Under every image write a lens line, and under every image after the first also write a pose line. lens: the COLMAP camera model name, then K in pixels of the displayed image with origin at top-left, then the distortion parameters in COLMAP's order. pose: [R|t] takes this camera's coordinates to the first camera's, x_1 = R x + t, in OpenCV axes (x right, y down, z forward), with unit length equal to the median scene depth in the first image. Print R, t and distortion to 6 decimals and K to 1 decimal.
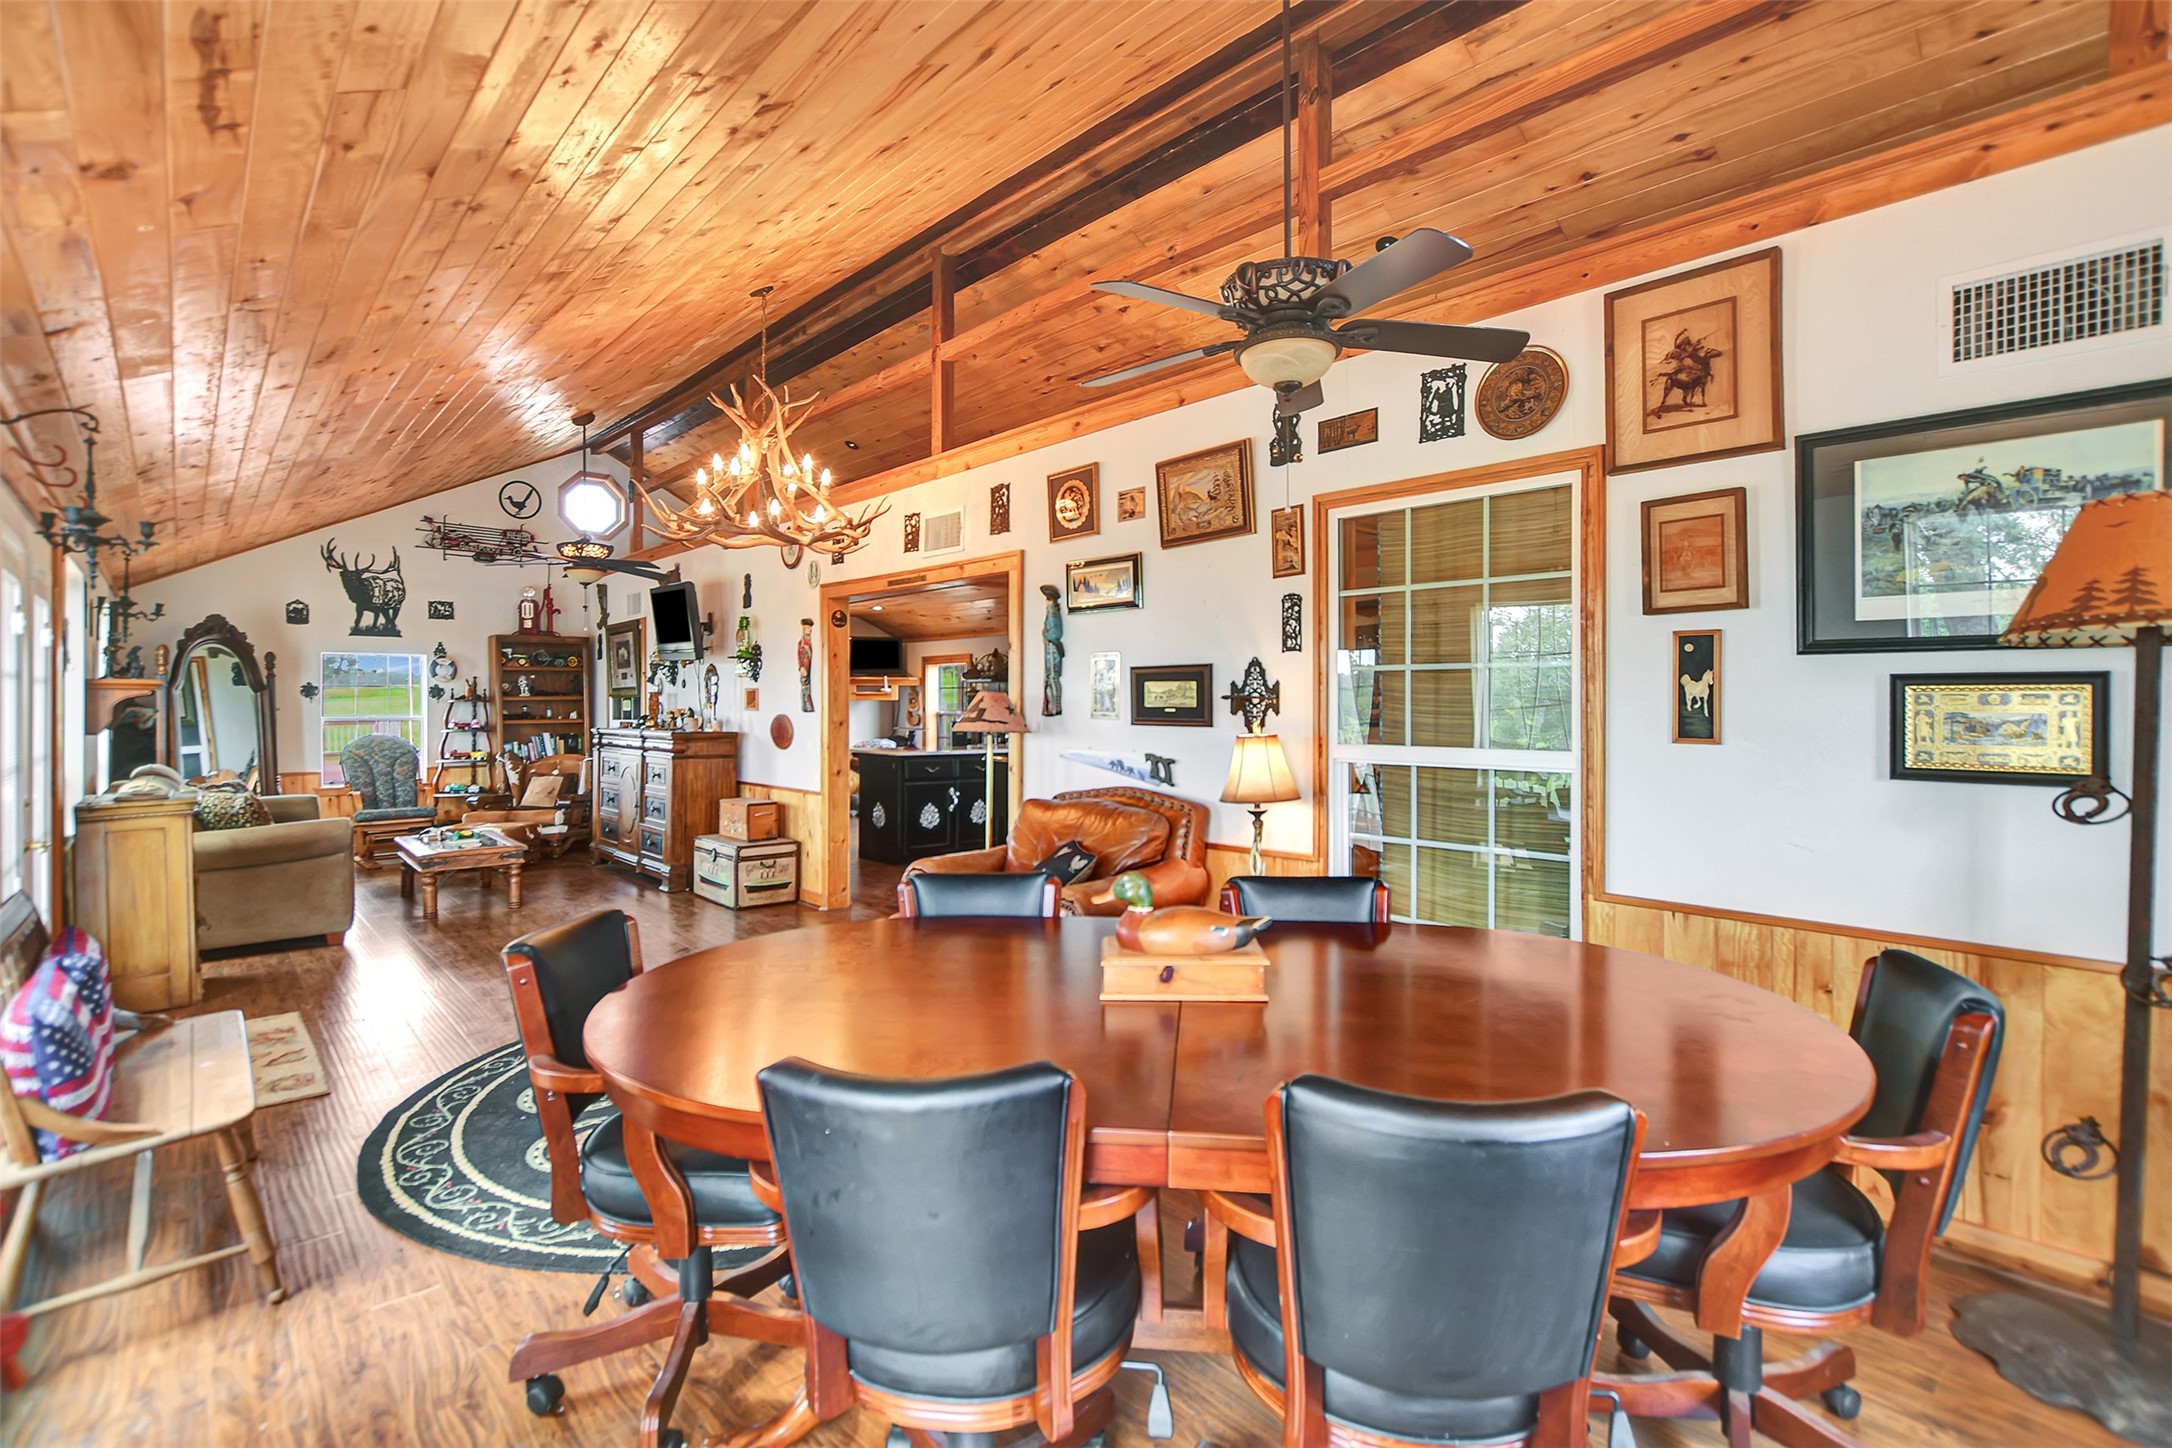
lens RADIAL K [[973.0, 0, 1084.3], [0, 973.0, 708.1], [0, 0, 1]] dist [-0.007322, 0.001573]
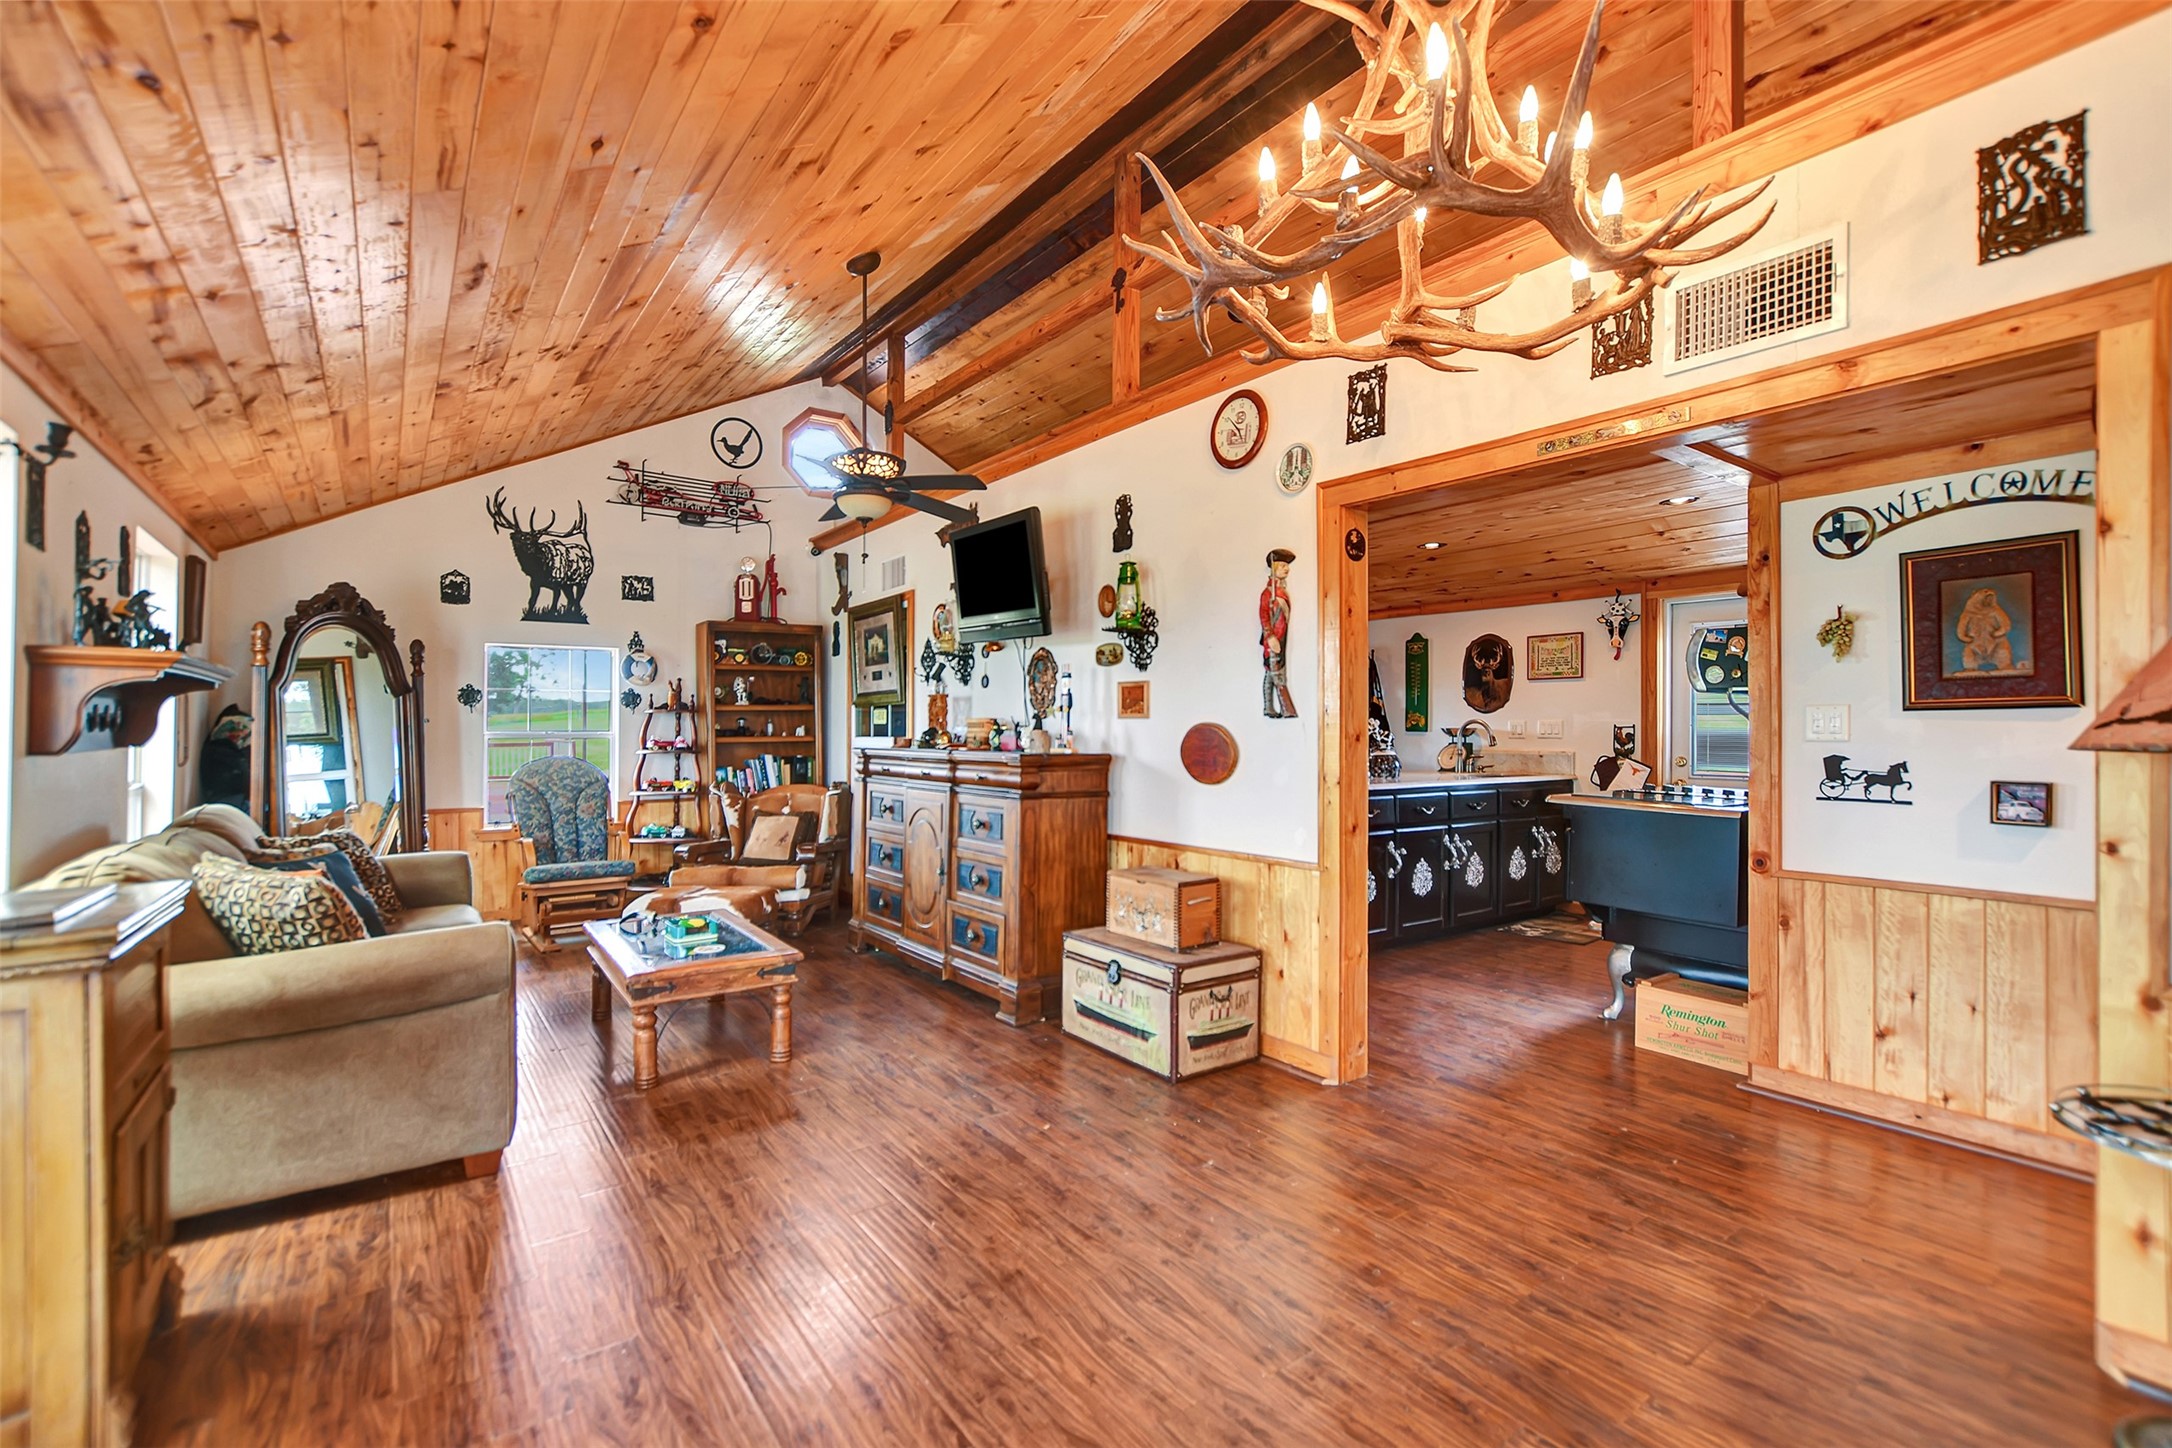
lens RADIAL K [[973.0, 0, 1084.8], [0, 973.0, 711.1], [0, 0, 1]] dist [-0.007322, 0.001573]
pose [[0.992071, -0.003906, -0.125615, -0.296226], [0.001138, 0.999755, -0.022096, 0.011393], [0.125671, 0.021778, 0.991833, 0.396540]]
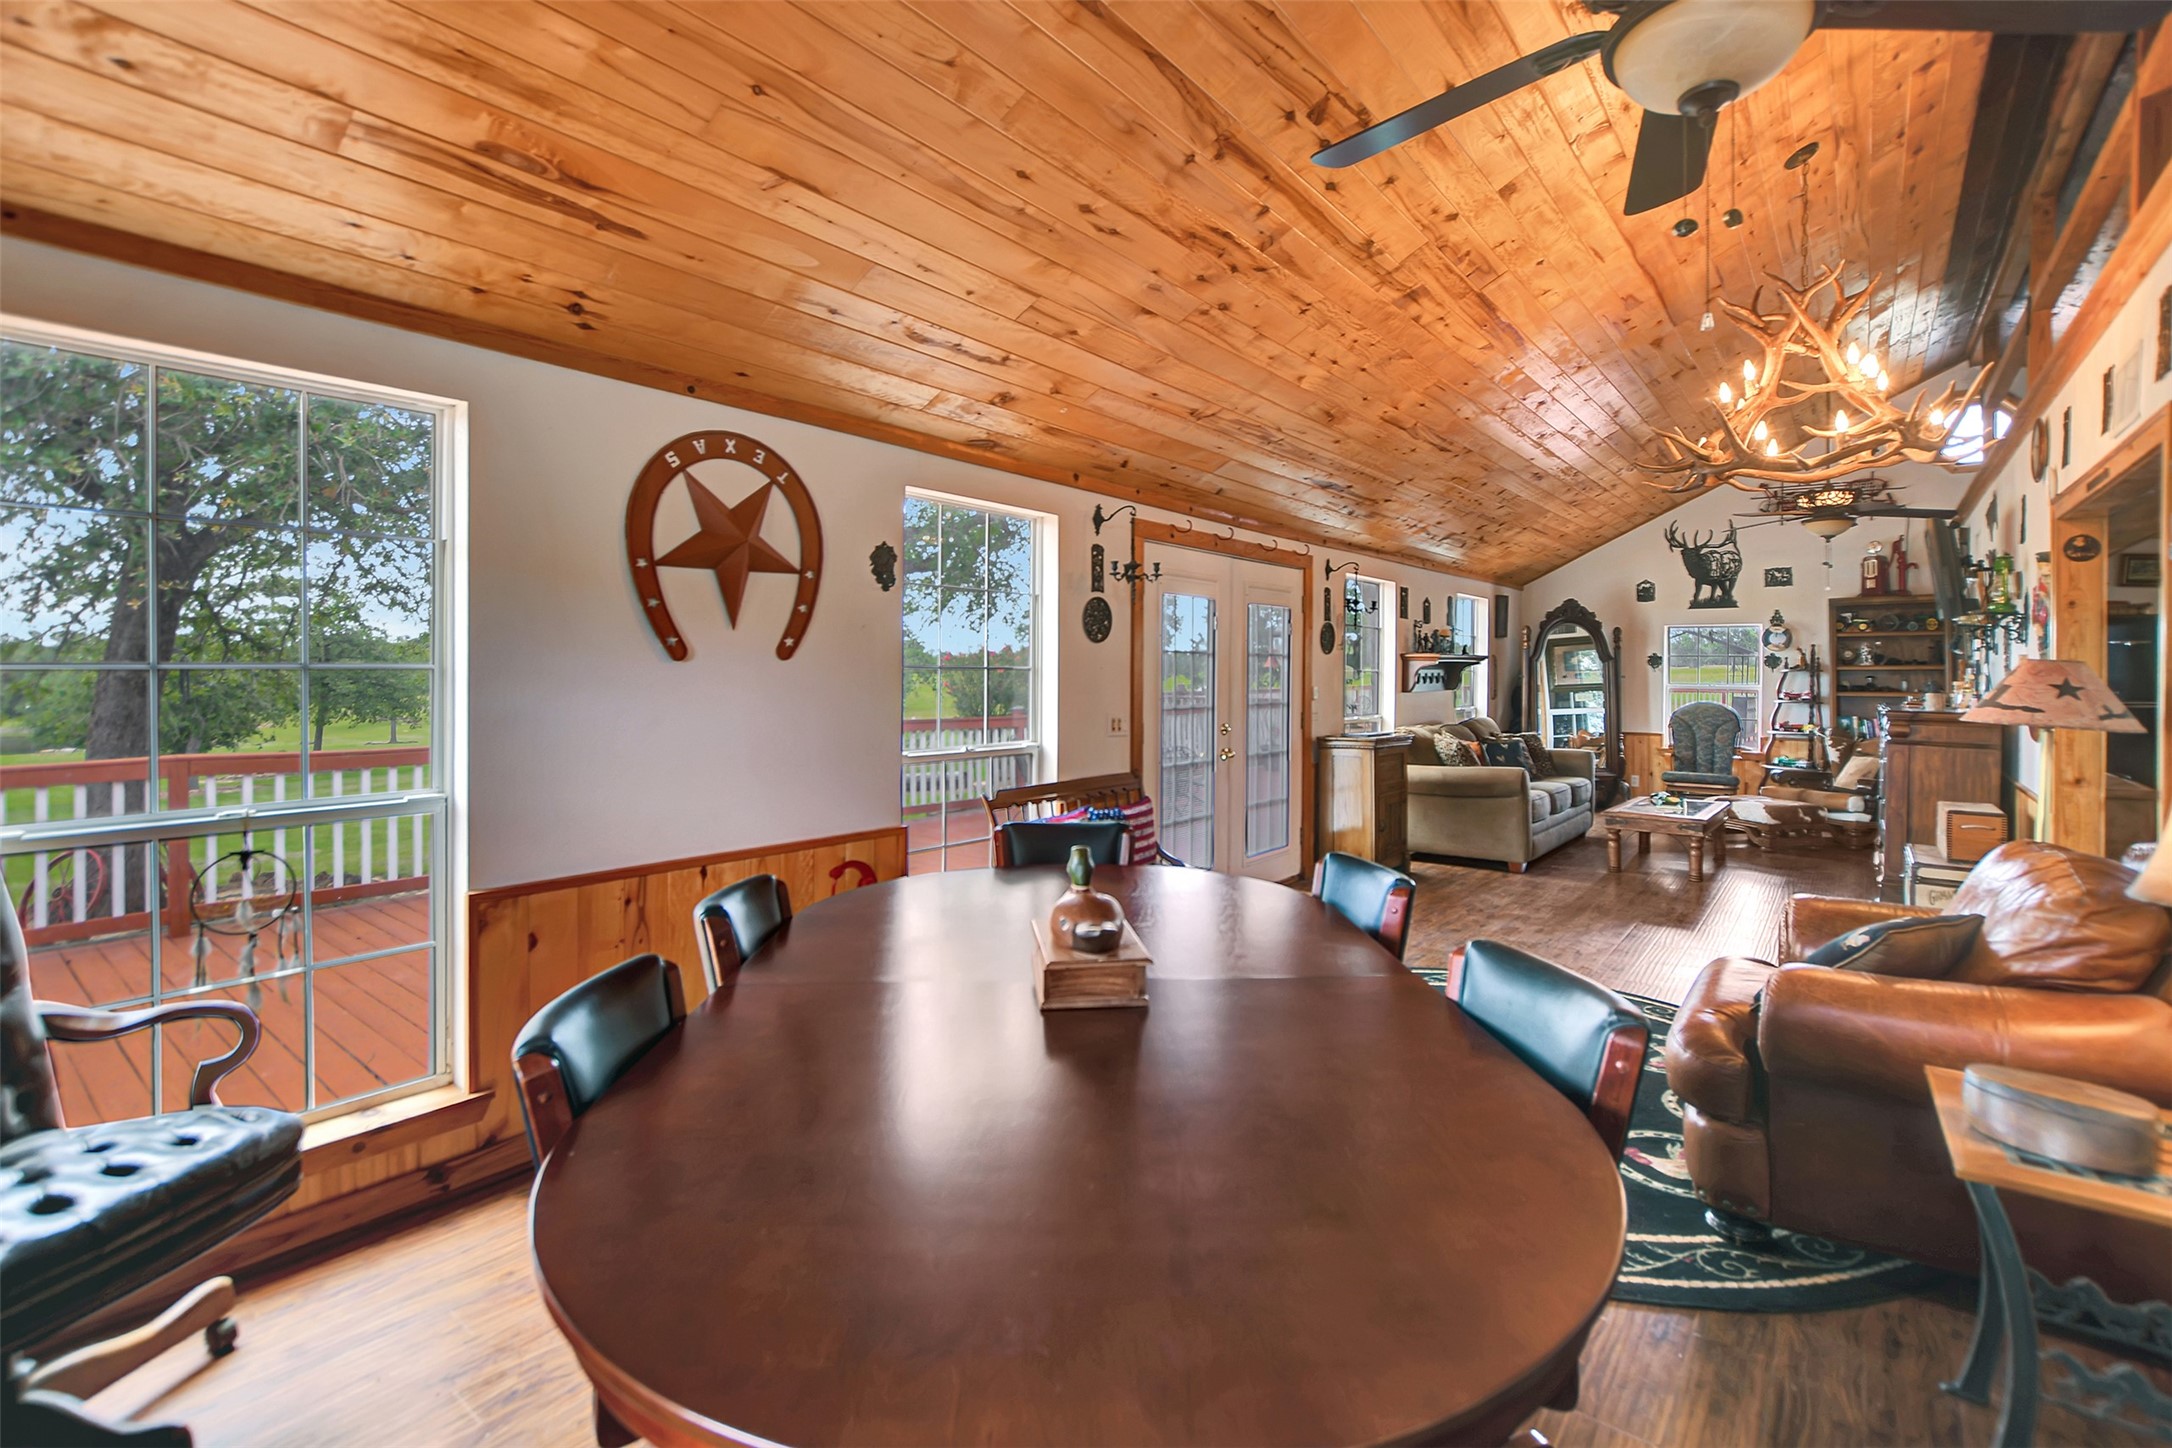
lens RADIAL K [[973.0, 0, 1083.9], [0, 973.0, 689.4], [0, 0, 1]] dist [-0.007322, 0.001573]
pose [[0.141153, 0.024174, -0.989693, 0.259173], [-0.012487, 0.999666, 0.022637, -0.002070], [0.989909, 0.009163, 0.141407, 0.220425]]
